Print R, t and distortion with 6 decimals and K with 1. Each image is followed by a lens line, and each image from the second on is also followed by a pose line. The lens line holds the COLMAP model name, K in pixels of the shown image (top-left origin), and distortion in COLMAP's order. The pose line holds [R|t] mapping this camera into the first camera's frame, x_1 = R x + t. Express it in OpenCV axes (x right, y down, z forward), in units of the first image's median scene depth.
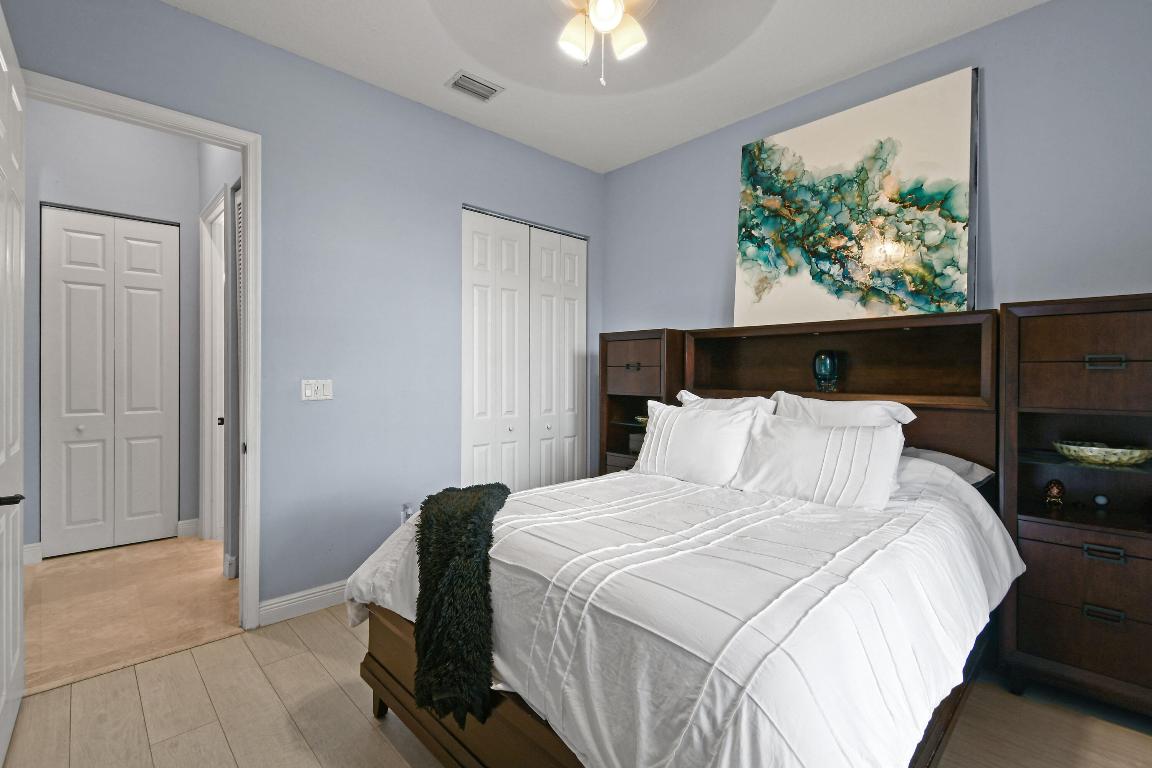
lens RADIAL K [[521.8, 0, 579.7], [0, 521.8, 374.6], [0, 0, 1]] dist [0.009897, -0.005859]
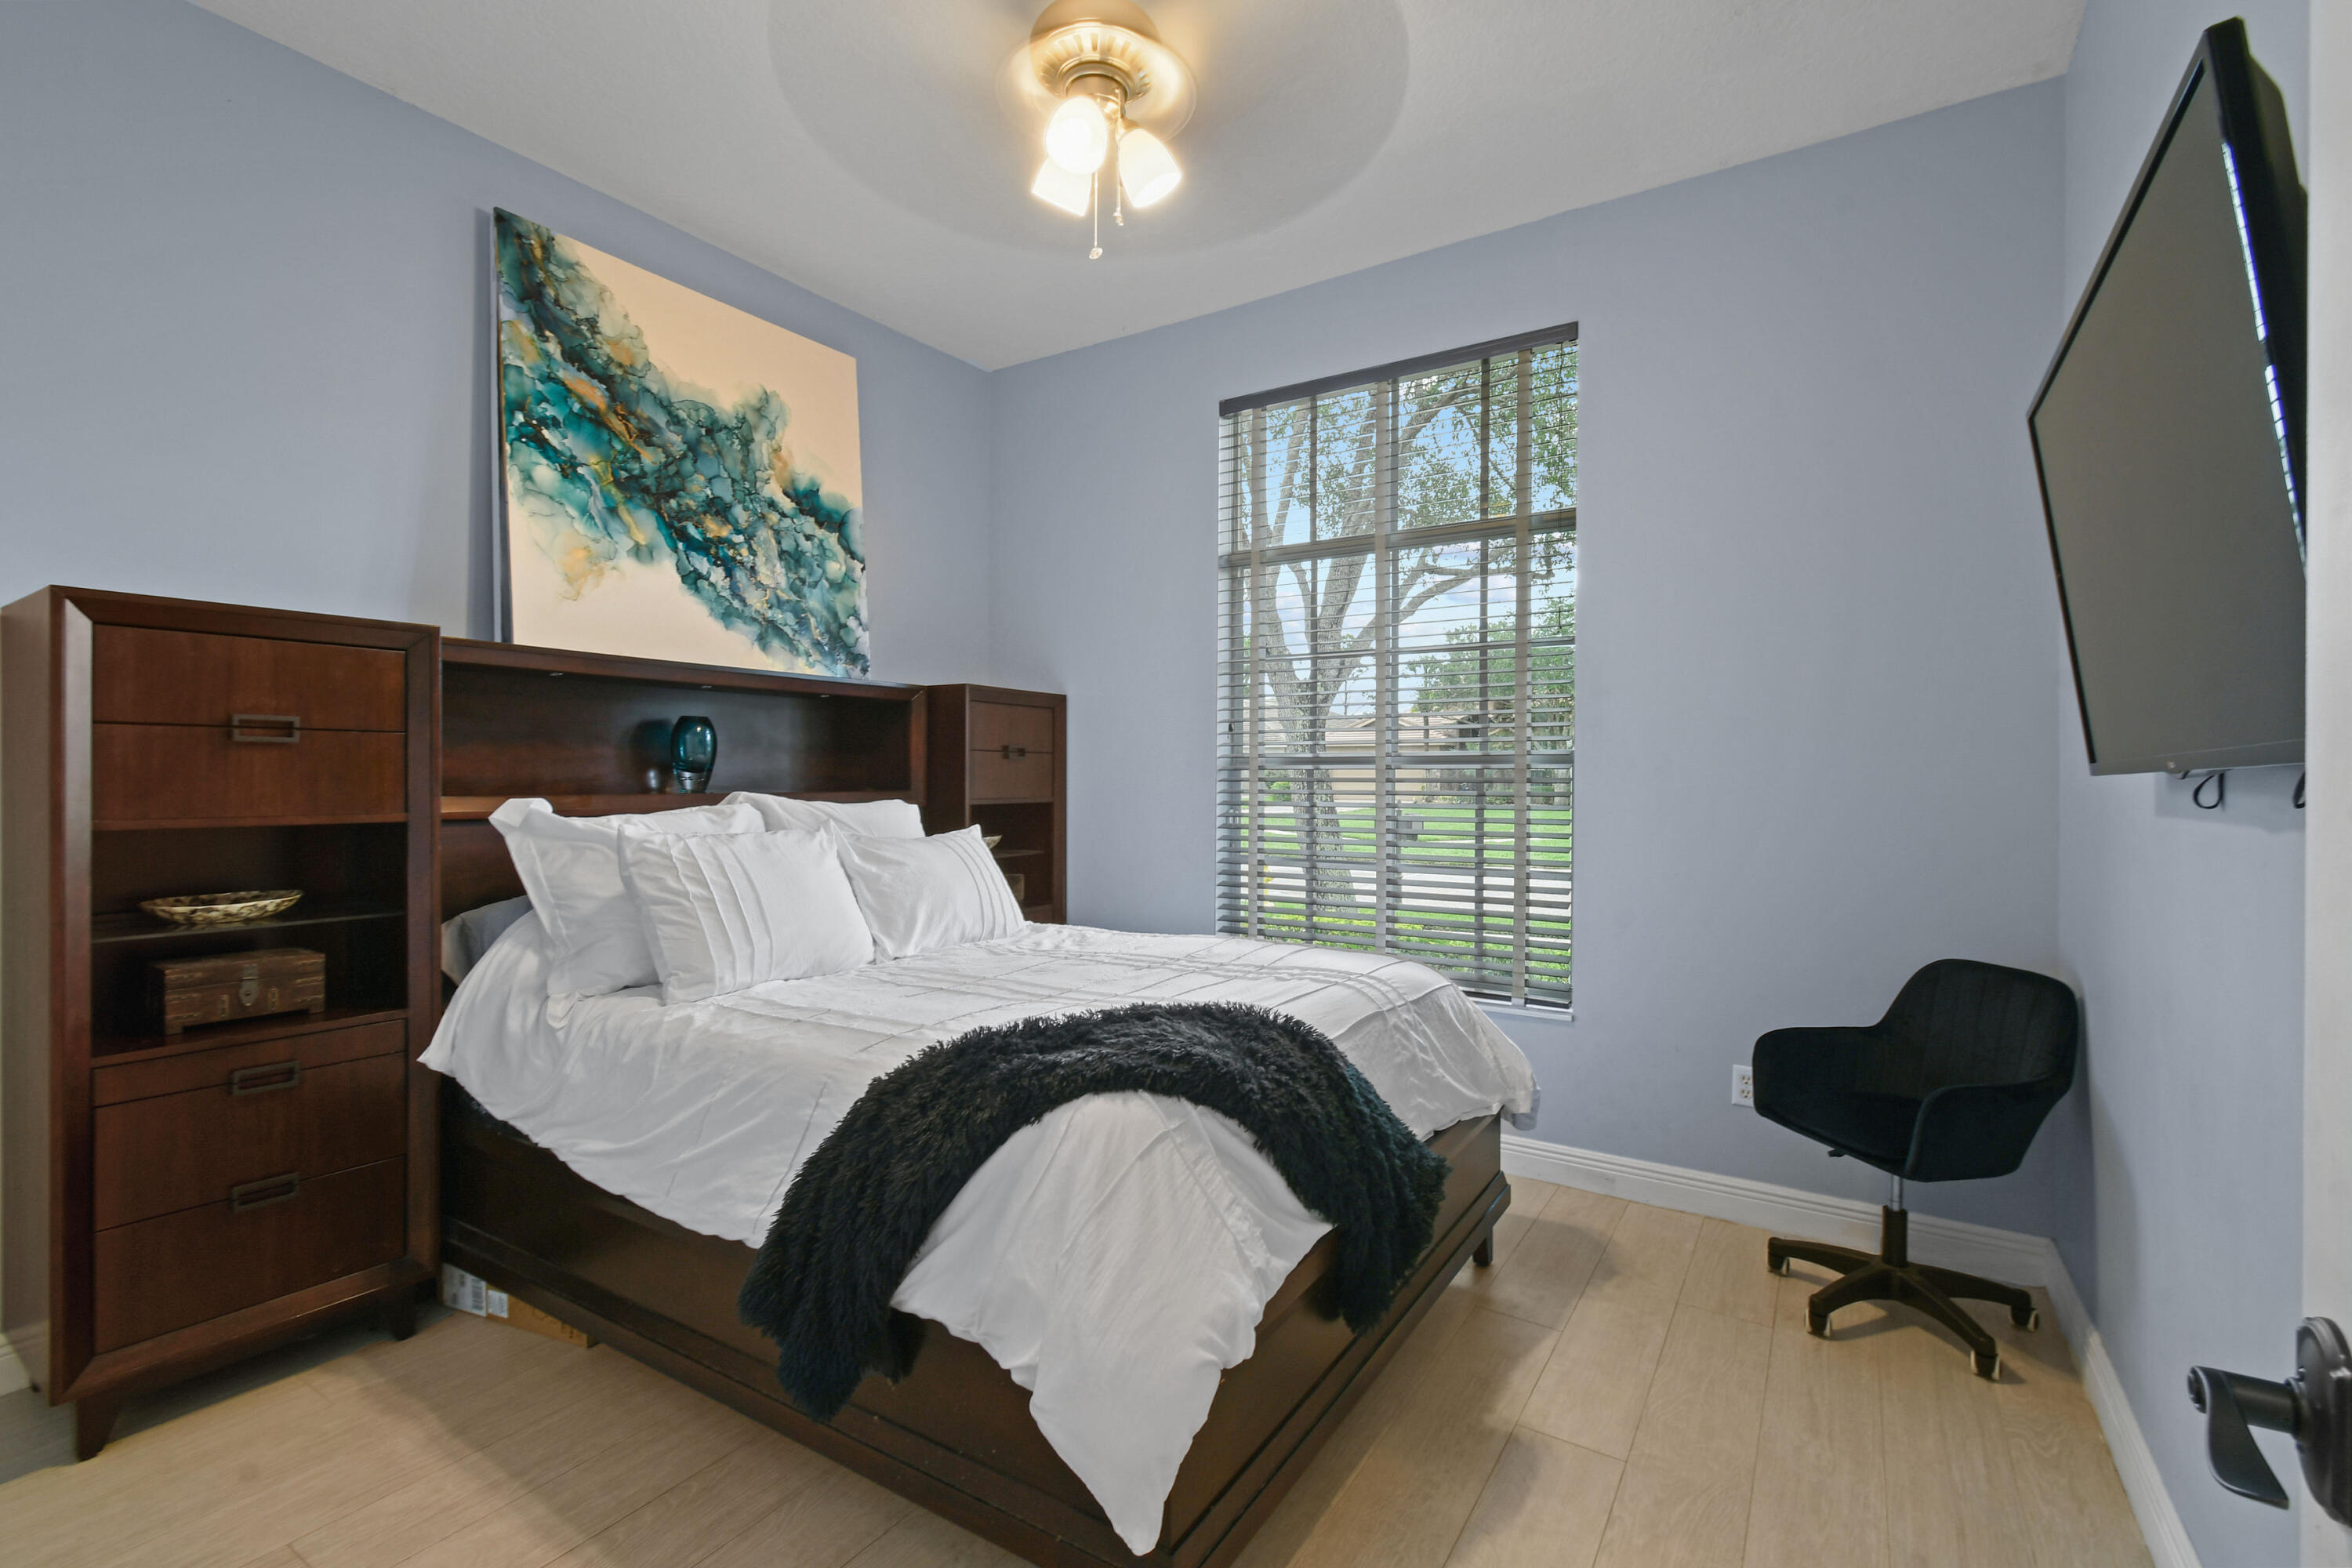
lens RADIAL K [[1033.2, 0, 1178.8], [0, 1033.2, 772.6], [0, 0, 1]] dist [0.000301, -0.000169]
pose [[-0.233752, -0.010892, 0.972235, -0.714227], [-0.017213, 0.999827, 0.007063, -0.003620], [-0.972144, -0.015084, -0.233899, 0.761083]]
